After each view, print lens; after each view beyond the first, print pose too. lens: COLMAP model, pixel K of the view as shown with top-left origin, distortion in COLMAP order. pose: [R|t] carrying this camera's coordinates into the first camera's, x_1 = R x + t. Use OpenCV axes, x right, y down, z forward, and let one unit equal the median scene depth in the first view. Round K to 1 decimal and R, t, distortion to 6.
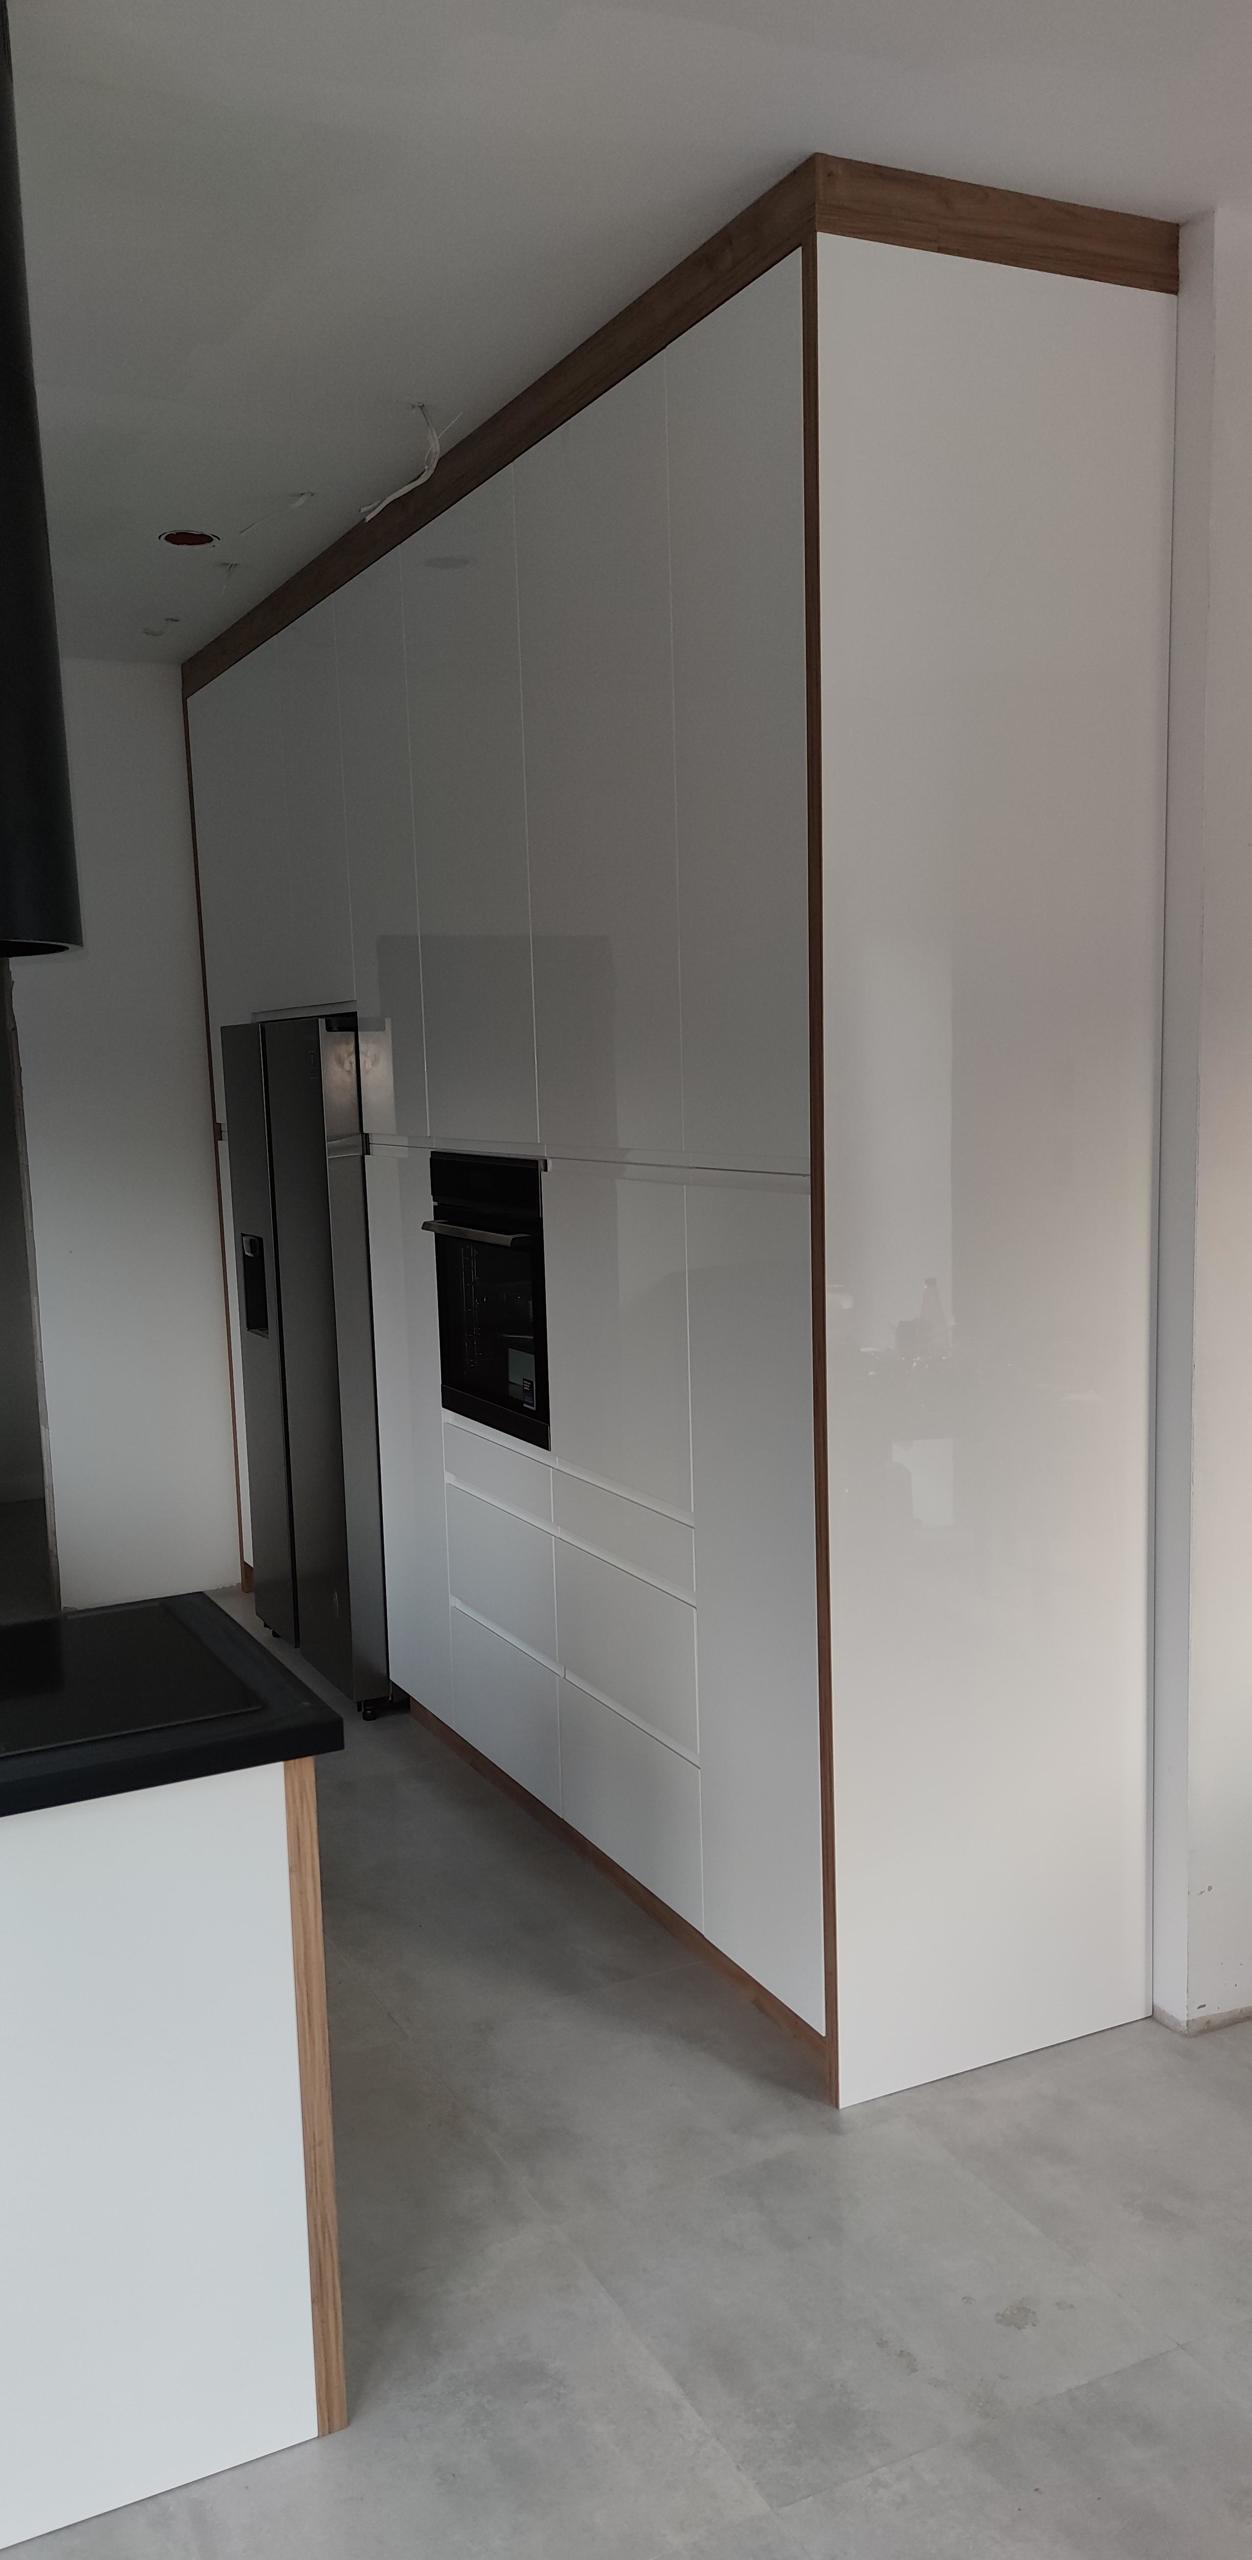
lens RADIAL K [[1928.2, 0, 626.0], [0, 1928.2, 1280.0], [0, 0, 1]] dist [0.033628, -0.006210]
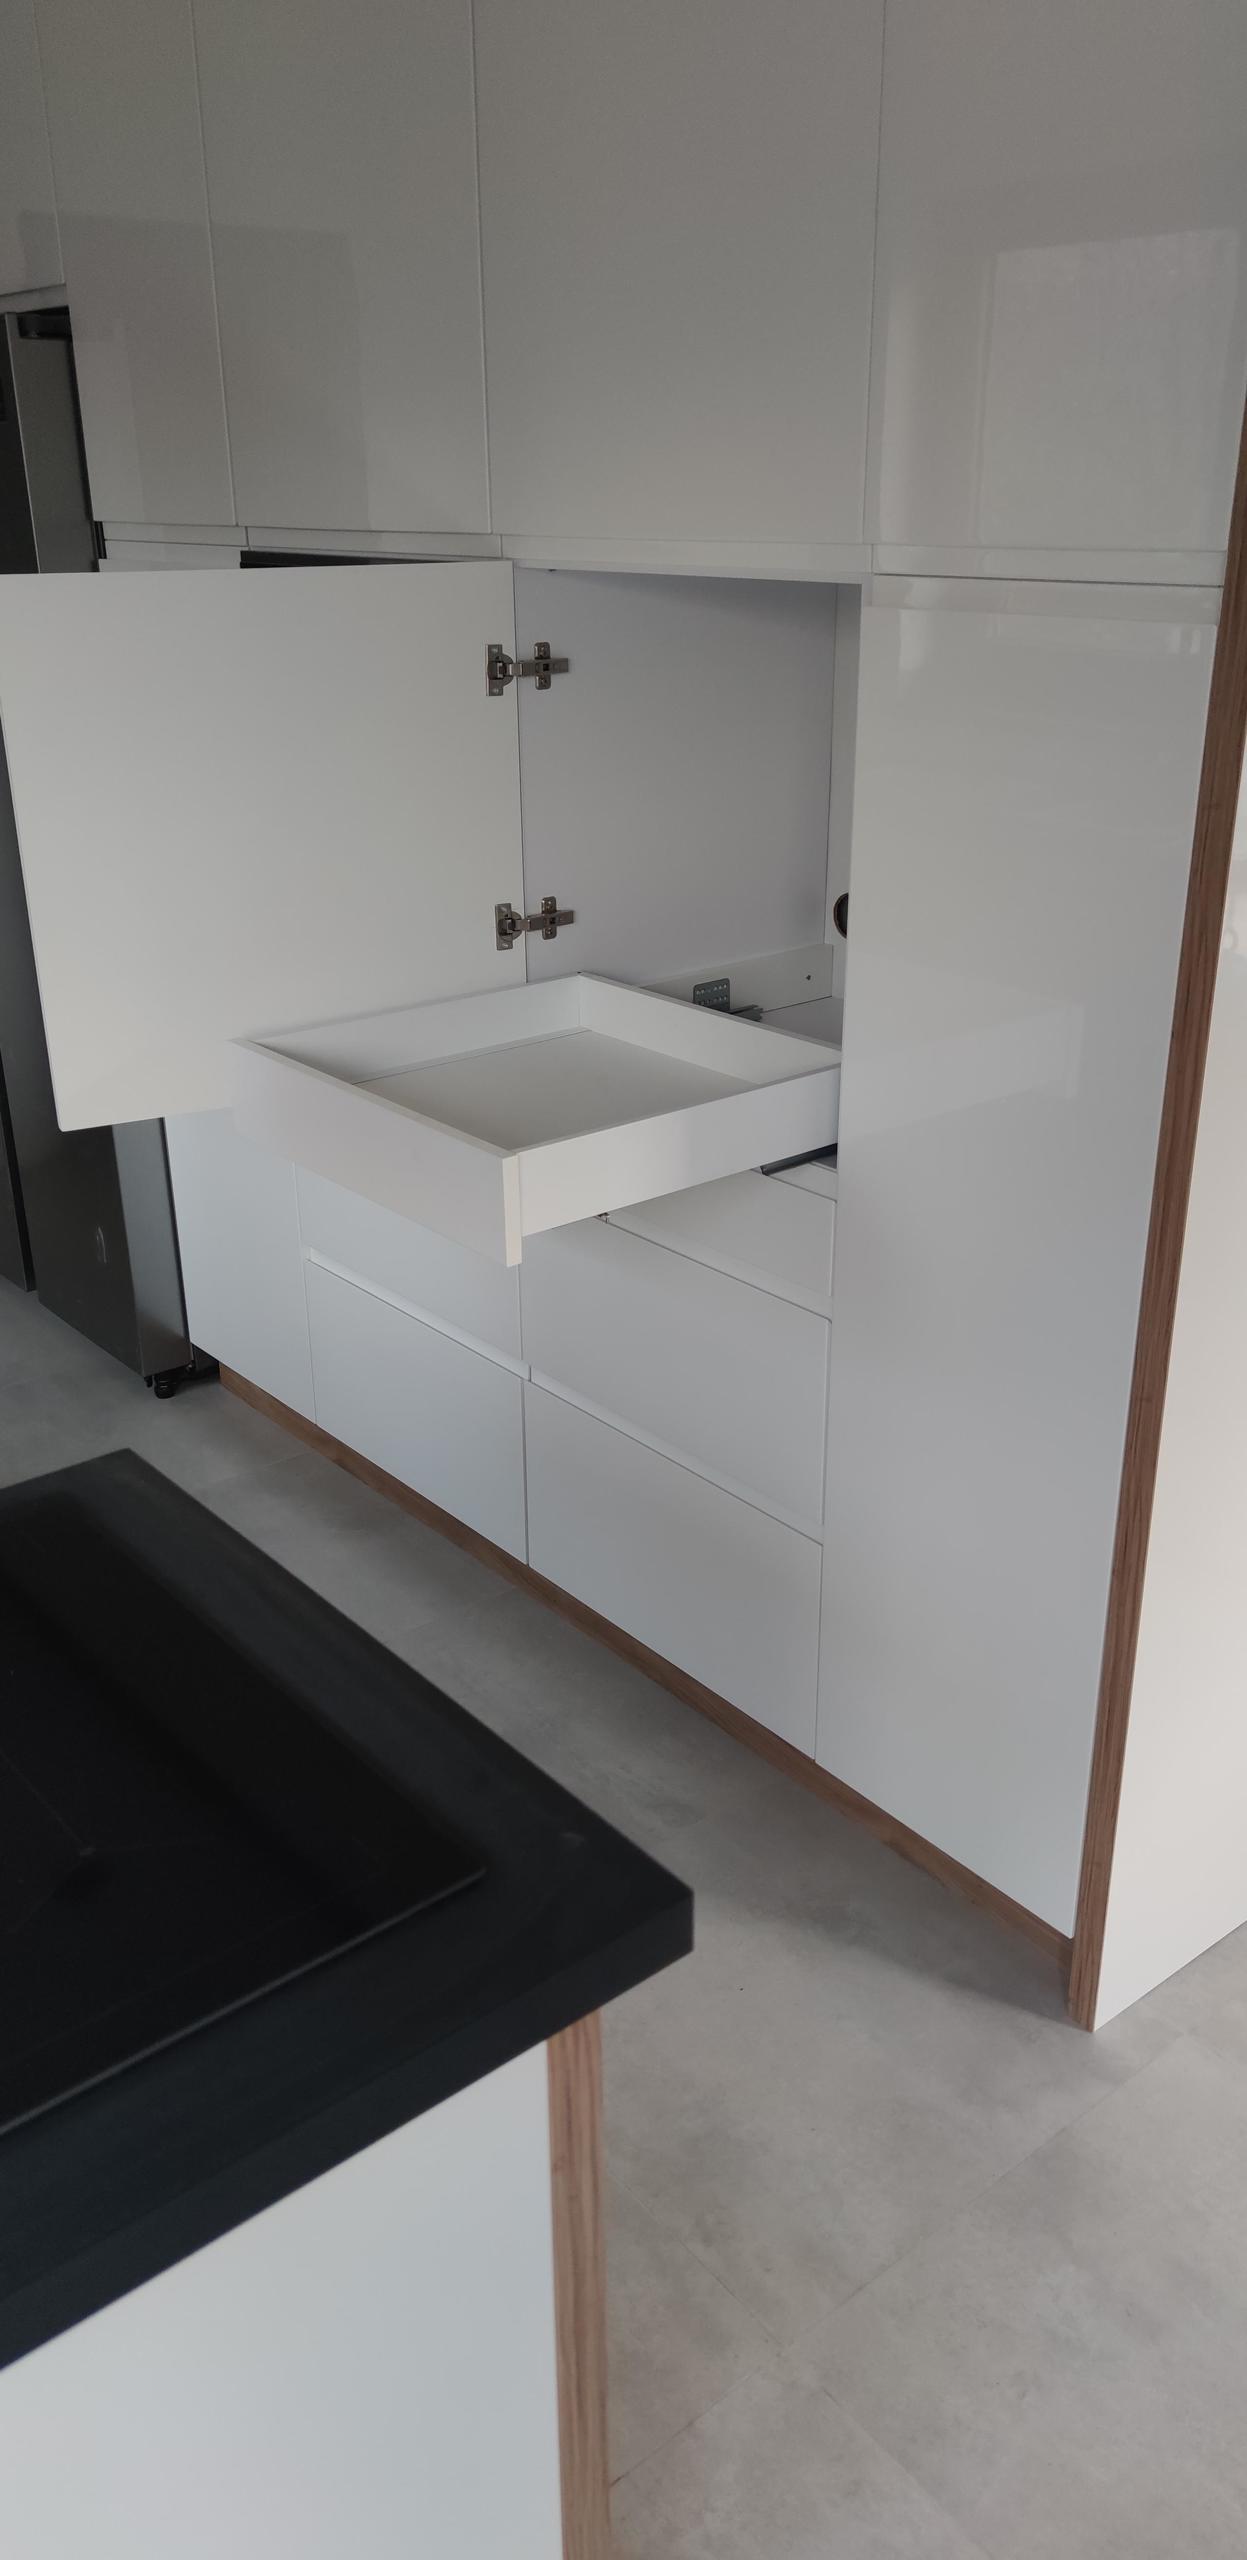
lens RADIAL K [[1928.2, 0, 623.5], [0, 1928.2, 1280.0], [0, 0, 1]] dist [0.033628, -0.006210]
pose [[0.975030, -0.065214, 0.212283, -0.170845], [0.004467, 0.961477, 0.274851, -0.016905], [-0.222030, -0.267039, 0.937759, 0.439559]]
